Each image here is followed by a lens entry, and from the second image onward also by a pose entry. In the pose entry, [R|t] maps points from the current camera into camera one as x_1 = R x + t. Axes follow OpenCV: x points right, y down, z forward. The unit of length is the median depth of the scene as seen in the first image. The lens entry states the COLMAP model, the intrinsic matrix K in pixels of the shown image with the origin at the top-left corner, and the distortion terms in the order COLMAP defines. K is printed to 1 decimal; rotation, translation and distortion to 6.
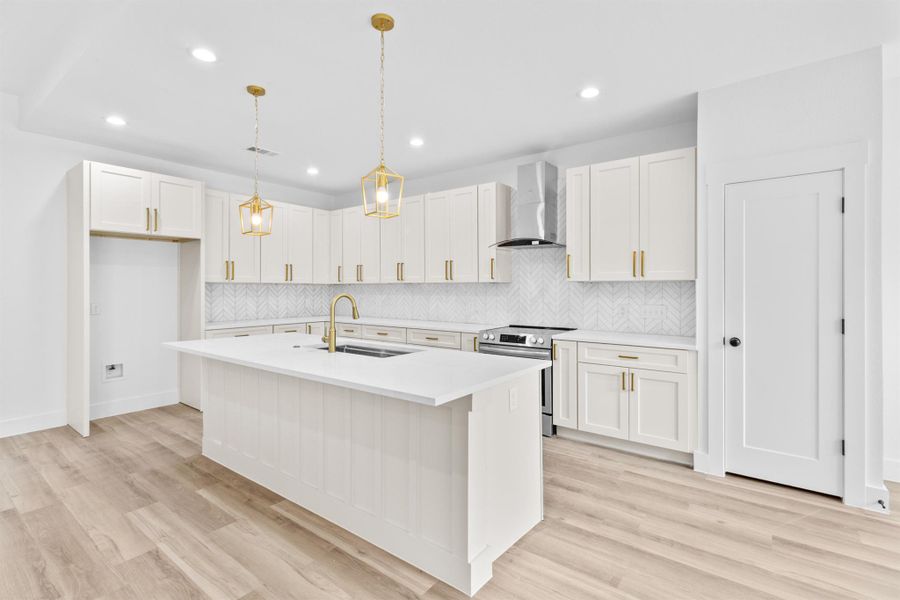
lens RADIAL K [[417.7, 0, 451.7], [0, 417.7, 284.2], [0, 0, 1]] dist [0.002235, 0.000112]
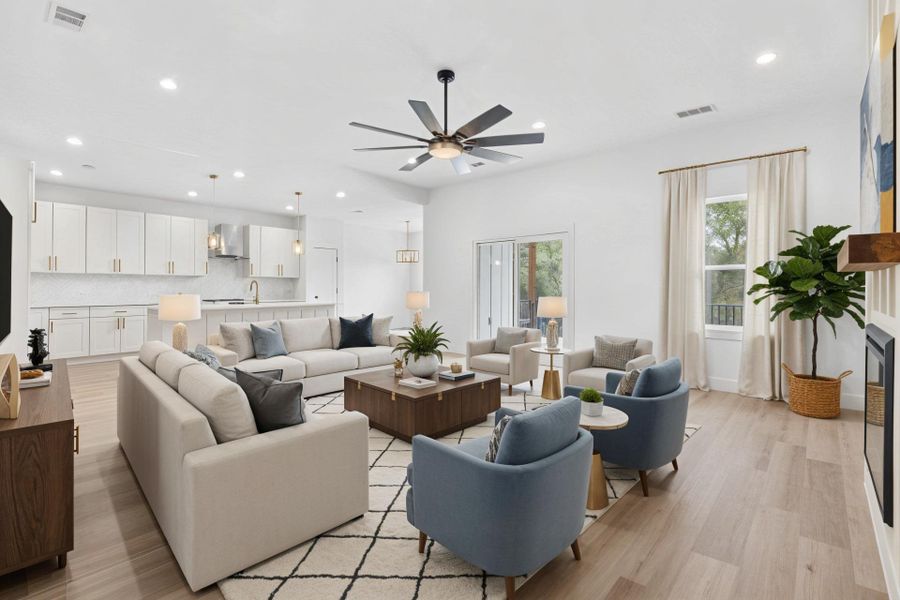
lens RADIAL K [[417.7, 0, 451.7], [0, 417.7, 284.2], [0, 0, 1]] dist [0.002235, 0.000112]
pose [[0.076539, 0.002591, 0.997063, -1.785079], [-0.021439, 0.999770, -0.000953, 0.008800], [-0.996836, -0.021303, 0.076576, -0.197347]]
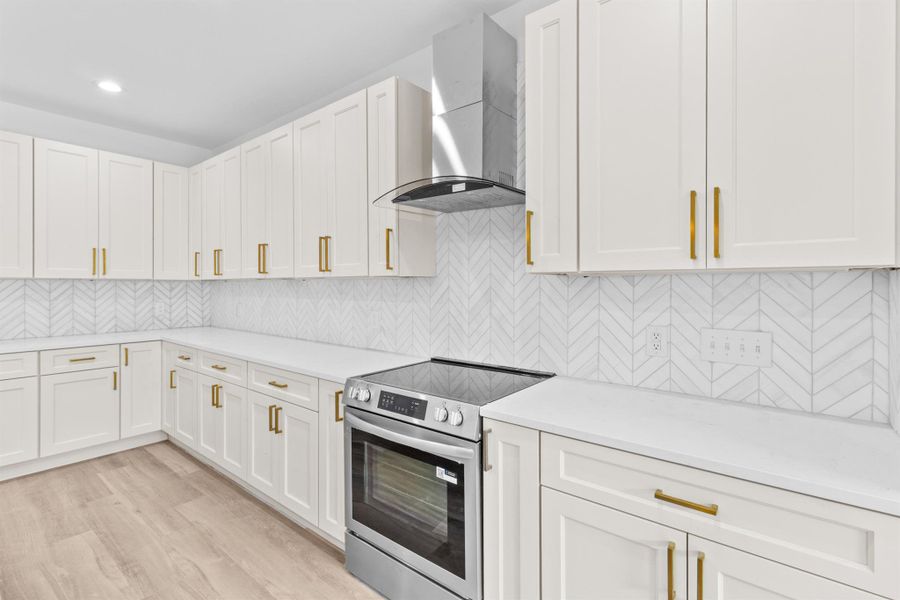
lens RADIAL K [[417.7, 0, 451.7], [0, 417.7, 284.2], [0, 0, 1]] dist [0.002235, 0.000112]
pose [[0.999665, -0.000596, -0.025887, 0.207352], [0.000814, 0.999964, 0.008404, 0.001215], [0.025881, -0.008422, 0.999630, 0.559146]]
